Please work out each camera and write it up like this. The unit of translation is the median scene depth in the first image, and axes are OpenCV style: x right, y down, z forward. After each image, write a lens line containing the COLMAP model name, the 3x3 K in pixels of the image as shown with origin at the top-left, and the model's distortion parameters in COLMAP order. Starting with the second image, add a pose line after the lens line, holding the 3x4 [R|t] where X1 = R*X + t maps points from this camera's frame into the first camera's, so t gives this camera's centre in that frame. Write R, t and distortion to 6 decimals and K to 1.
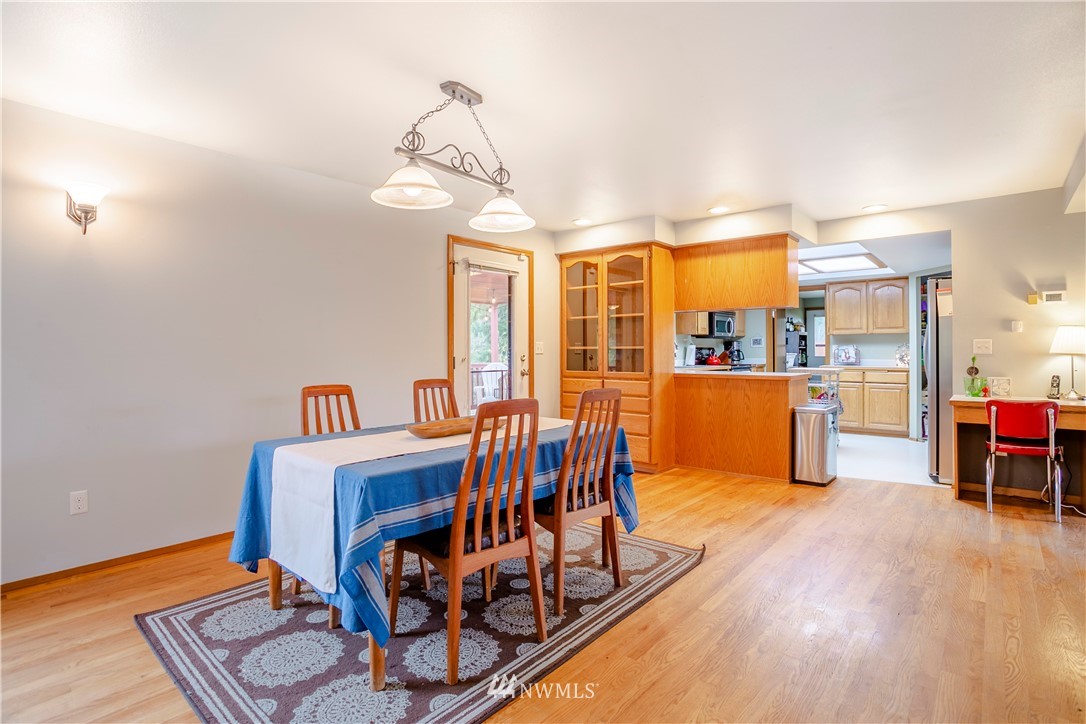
lens RADIAL K [[521.3, 0, 539.1], [0, 521.3, 357.2], [0, 0, 1]] dist [-0.024052, -0.000190]
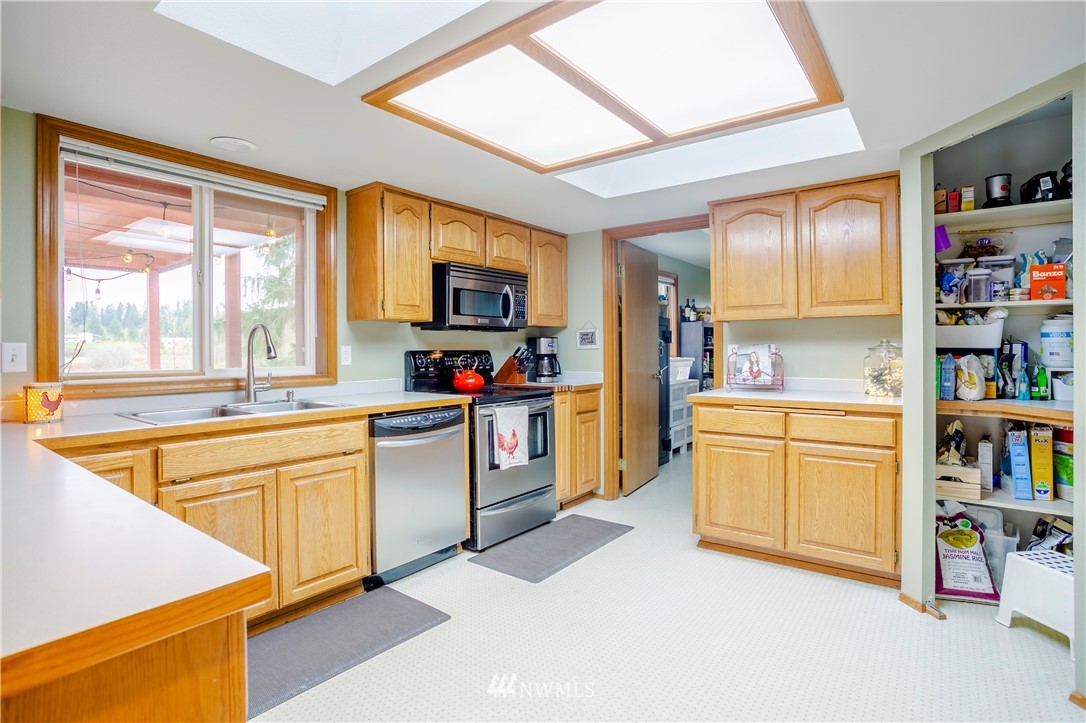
lens RADIAL K [[521.3, 0, 539.9], [0, 521.3, 357.8], [0, 0, 1]] dist [-0.024052, -0.000190]
pose [[0.997527, -0.005821, 0.070038, 0.382529], [0.005382, 0.999965, 0.006452, -0.016193], [-0.070073, -0.006060, 0.997523, 0.572058]]
